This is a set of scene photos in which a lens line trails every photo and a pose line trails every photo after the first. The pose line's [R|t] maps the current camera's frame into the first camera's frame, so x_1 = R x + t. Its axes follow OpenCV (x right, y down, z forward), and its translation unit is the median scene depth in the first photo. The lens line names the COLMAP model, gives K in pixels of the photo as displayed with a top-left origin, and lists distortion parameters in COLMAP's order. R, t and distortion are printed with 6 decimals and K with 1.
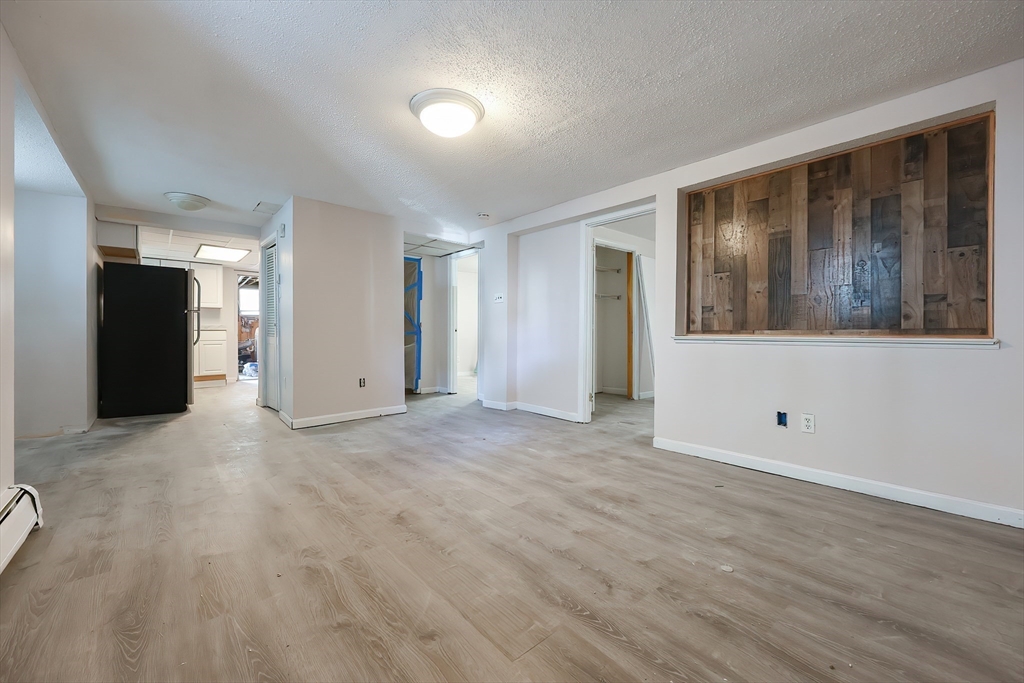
lens RADIAL K [[410.5, 0, 511.3], [0, 410.5, 336.2], [0, 0, 1]] dist [-0.002946, -0.000315]
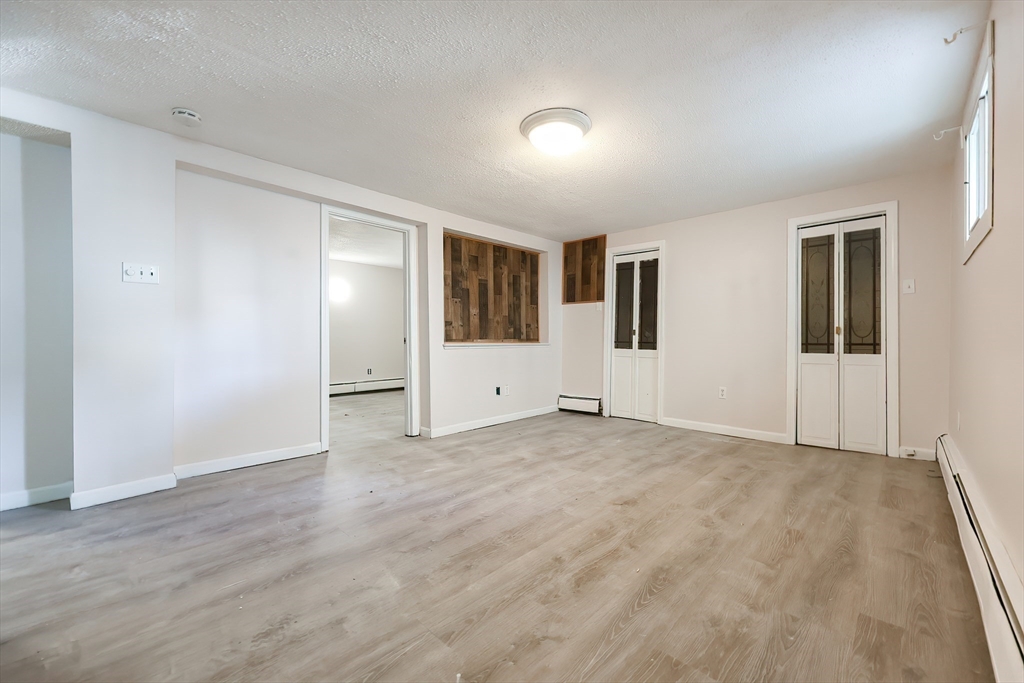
lens RADIAL K [[415.4, 0, 517.1], [0, 415.4, 341.9], [0, 0, 1]] dist [-0.001531, 0.000070]
pose [[-0.102790, -0.006911, 0.994679, -1.132770], [0.008725, 0.999931, 0.007849, -0.017969], [-0.994665, 0.009485, -0.102723, 1.151248]]
